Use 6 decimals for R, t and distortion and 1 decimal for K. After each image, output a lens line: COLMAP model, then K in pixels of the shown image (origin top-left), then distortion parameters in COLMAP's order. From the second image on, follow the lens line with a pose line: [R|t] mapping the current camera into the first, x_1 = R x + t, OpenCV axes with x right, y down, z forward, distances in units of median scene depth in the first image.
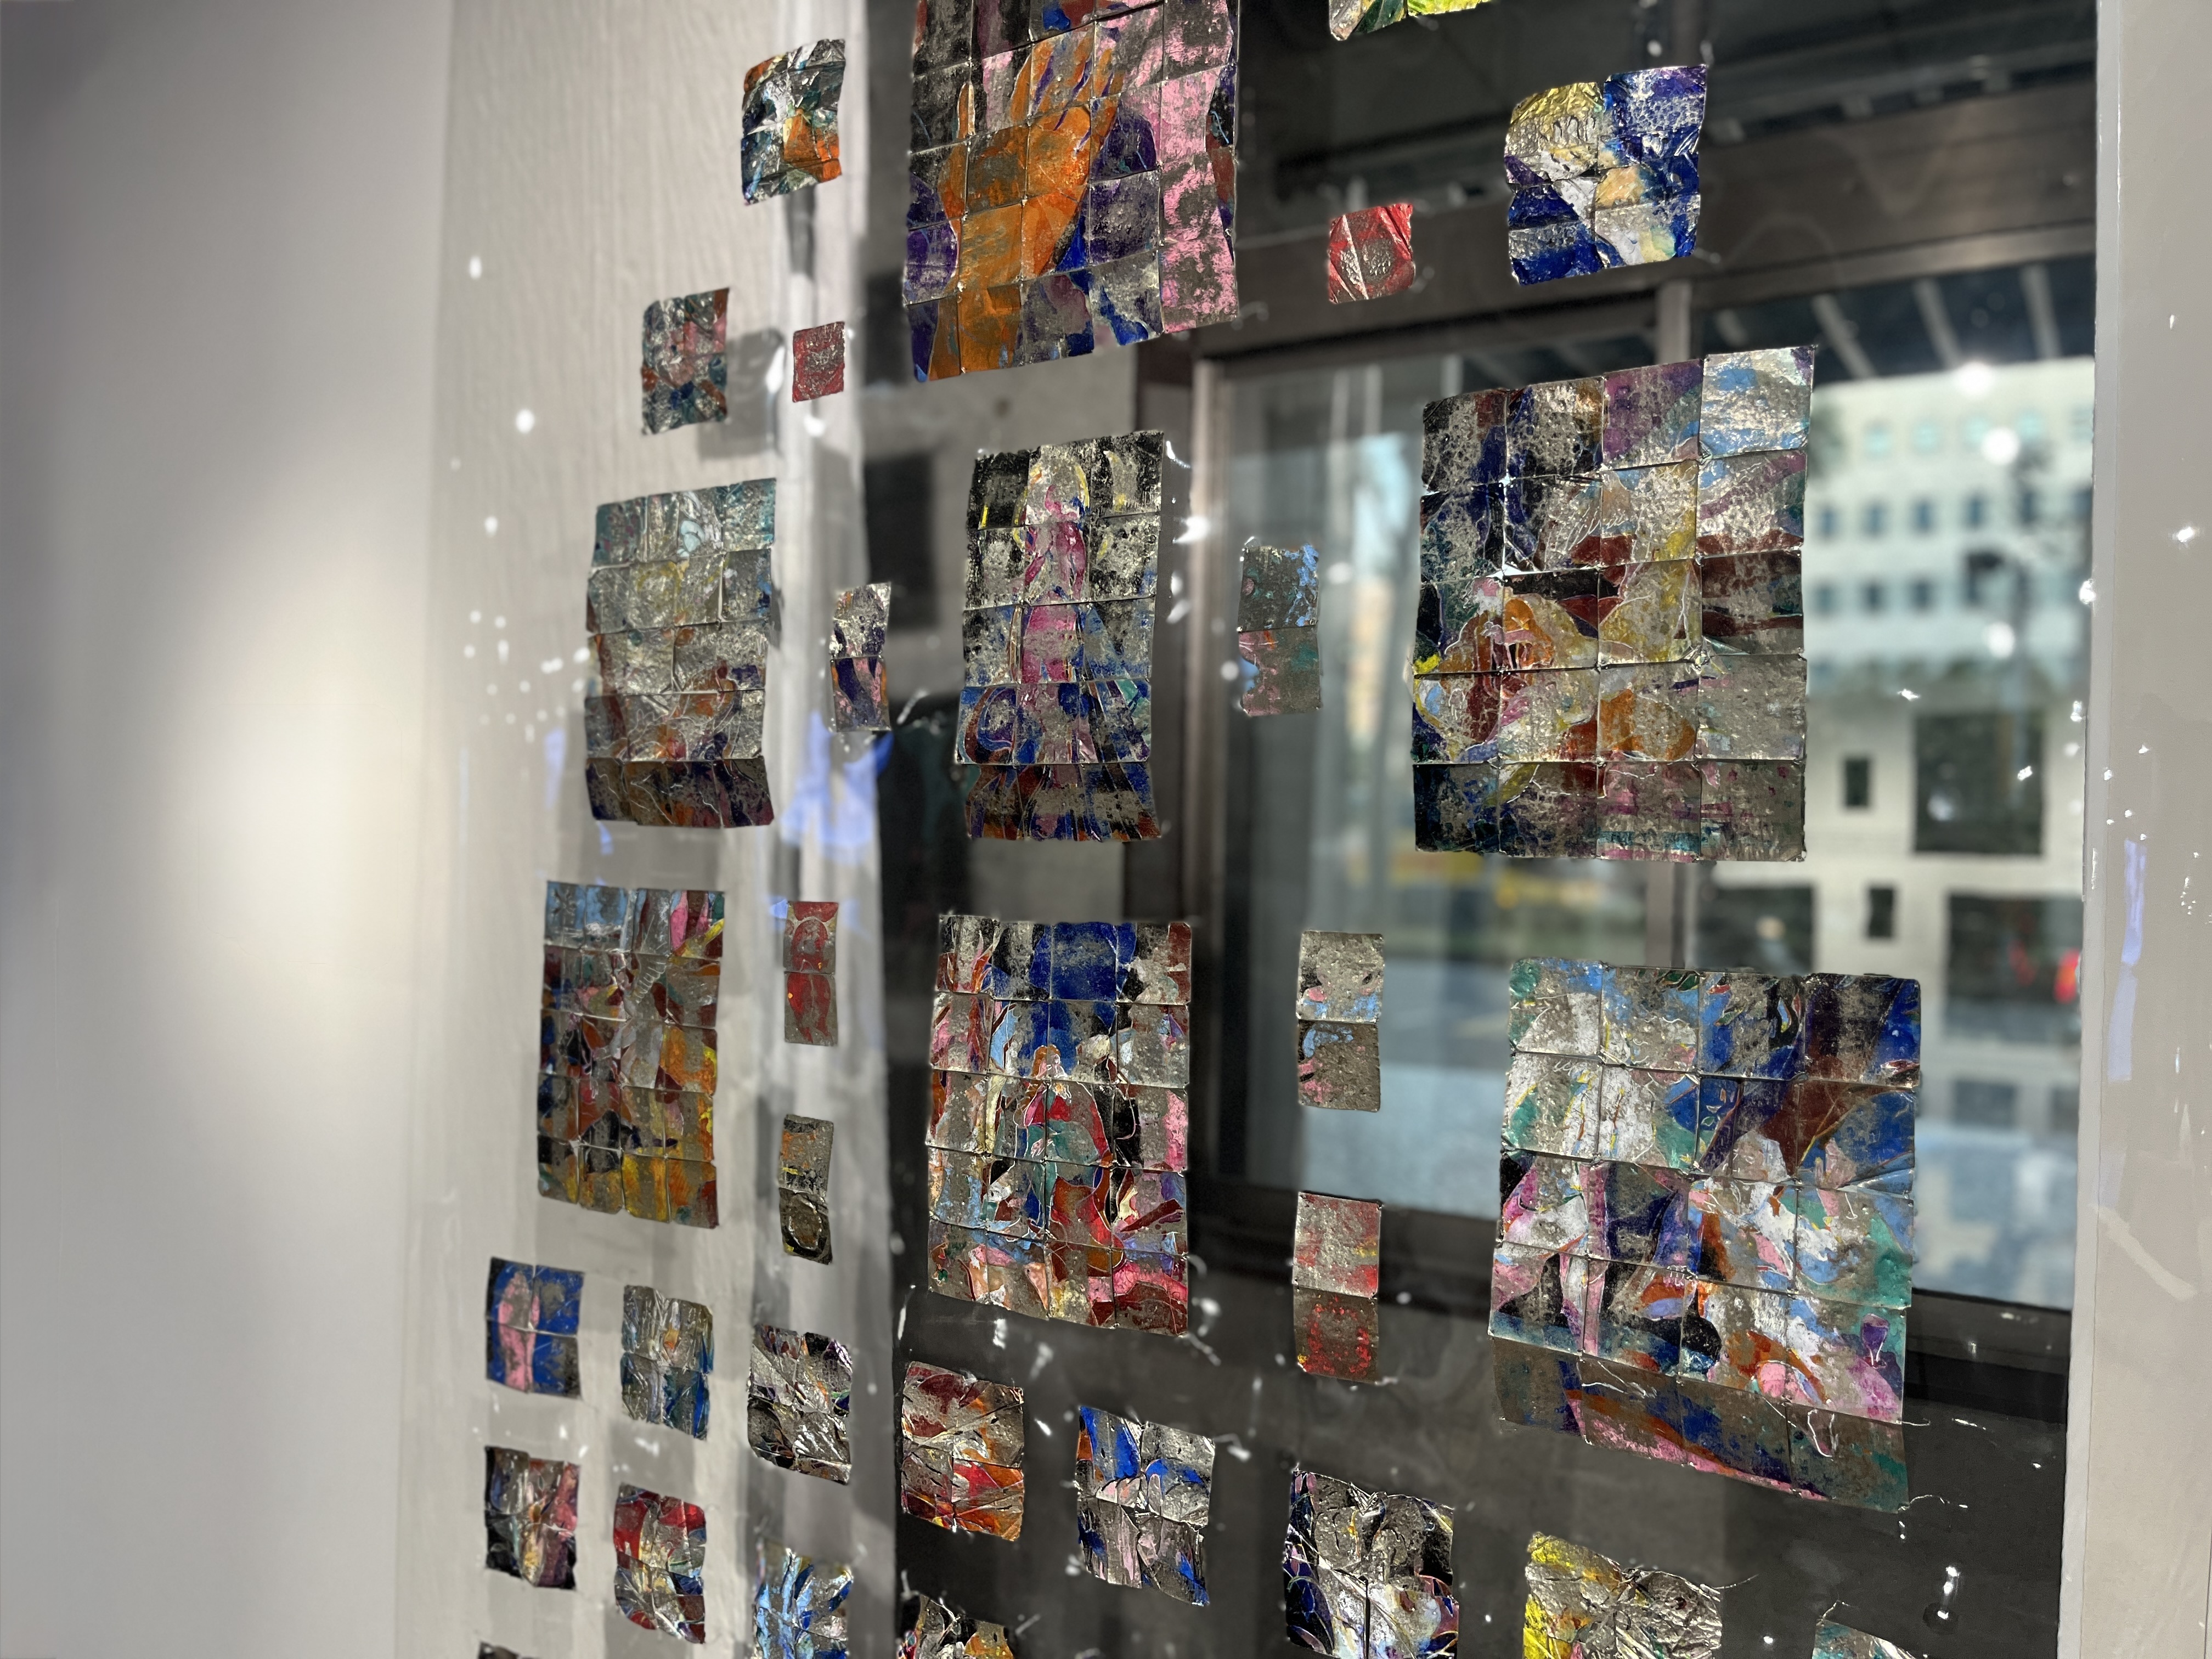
lens RADIAL K [[1700.9, 0, 1106.0], [0, 1700.9, 829.5], [0, 0, 1]] dist [0.048249, -0.004892]
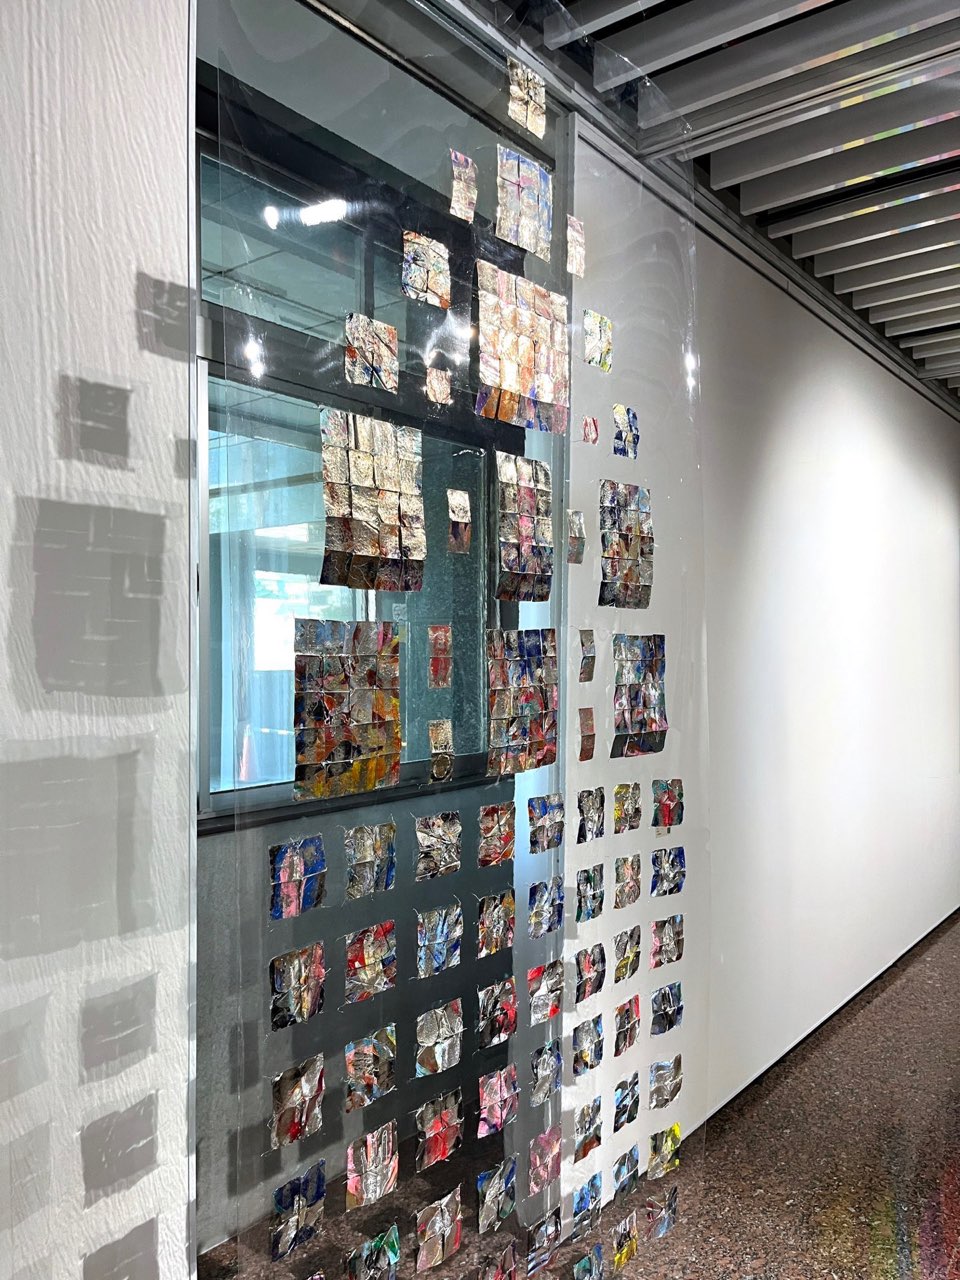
lens RADIAL K [[984.3, 0, 480.0], [0, 984.3, 640.0], [0, 0, 1]] dist [0.048249, -0.004892]
pose [[0.106584, -0.016027, 0.994175, -1.413341], [-0.002449, 0.999863, 0.016381, 0.038365], [-0.994301, -0.004181, 0.106530, 0.775270]]
